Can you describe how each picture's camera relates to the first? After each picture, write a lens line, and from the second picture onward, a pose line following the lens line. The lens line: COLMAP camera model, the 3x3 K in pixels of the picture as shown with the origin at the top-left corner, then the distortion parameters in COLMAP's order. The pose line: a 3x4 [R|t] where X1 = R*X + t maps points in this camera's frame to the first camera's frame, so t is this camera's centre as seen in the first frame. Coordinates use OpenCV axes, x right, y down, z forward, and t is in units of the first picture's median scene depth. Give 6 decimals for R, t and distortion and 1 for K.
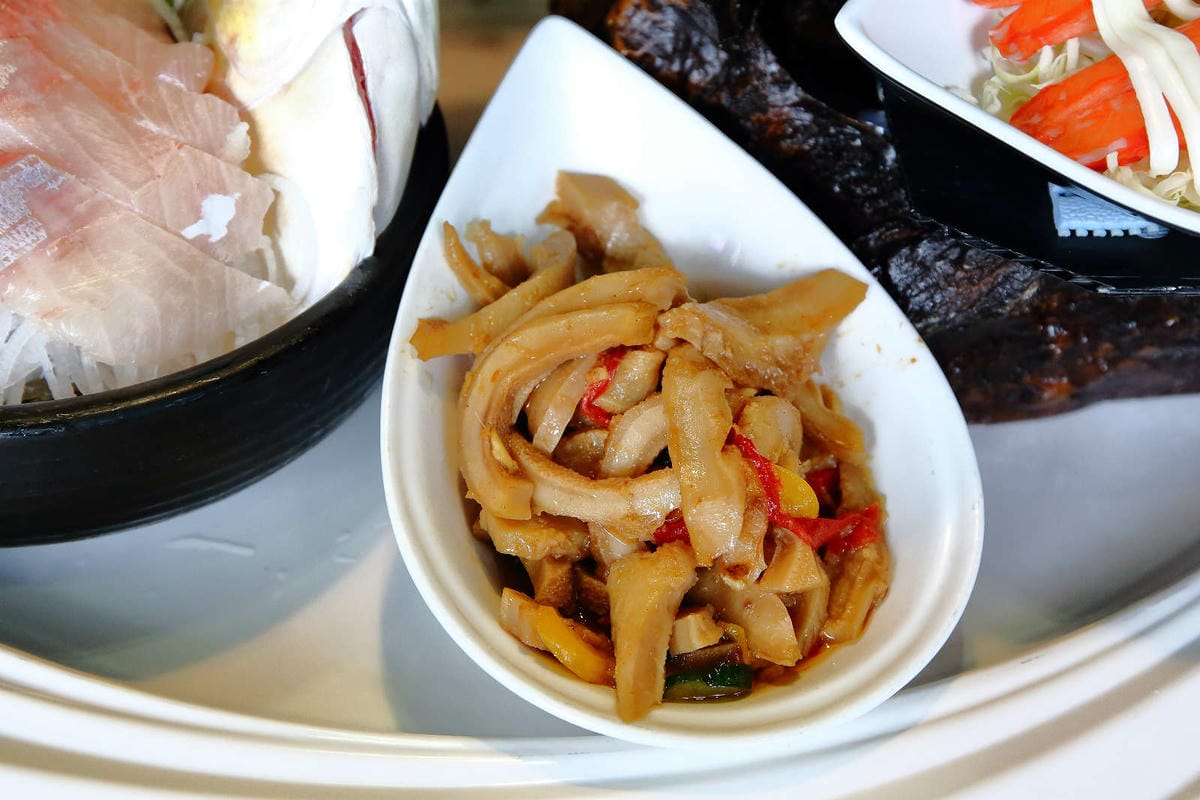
lens RADIAL K [[2061.8, 0, 602.1], [0, 2061.8, 395.9], [0, 0, 1]] dist [0.055947, 0.000000]
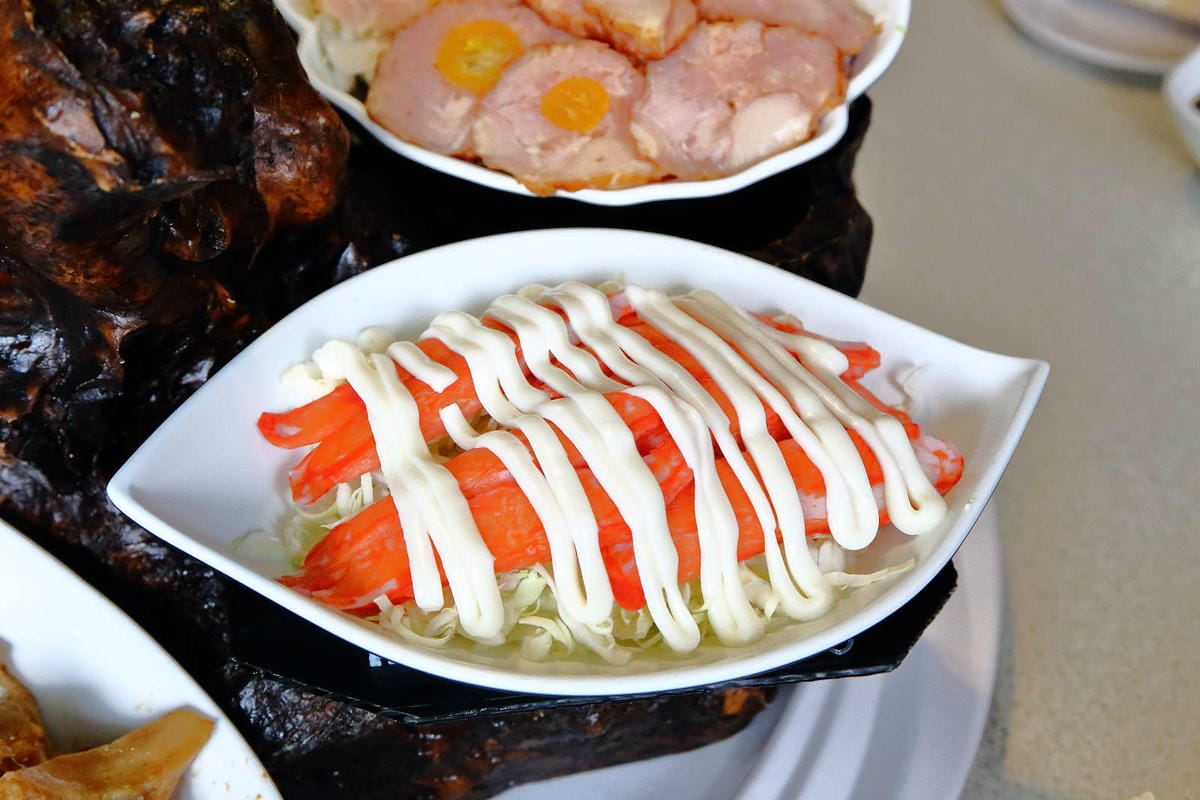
lens RADIAL K [[2039.4, 0, 604.6], [0, 2039.4, 403.5], [0, 0, 1]] dist [0.029817, 0.000000]
pose [[0.992261, -0.097476, 0.076916, 0.265113], [0.104933, 0.989464, -0.099752, -0.091380], [-0.066382, 0.107051, 0.992035, -0.017478]]
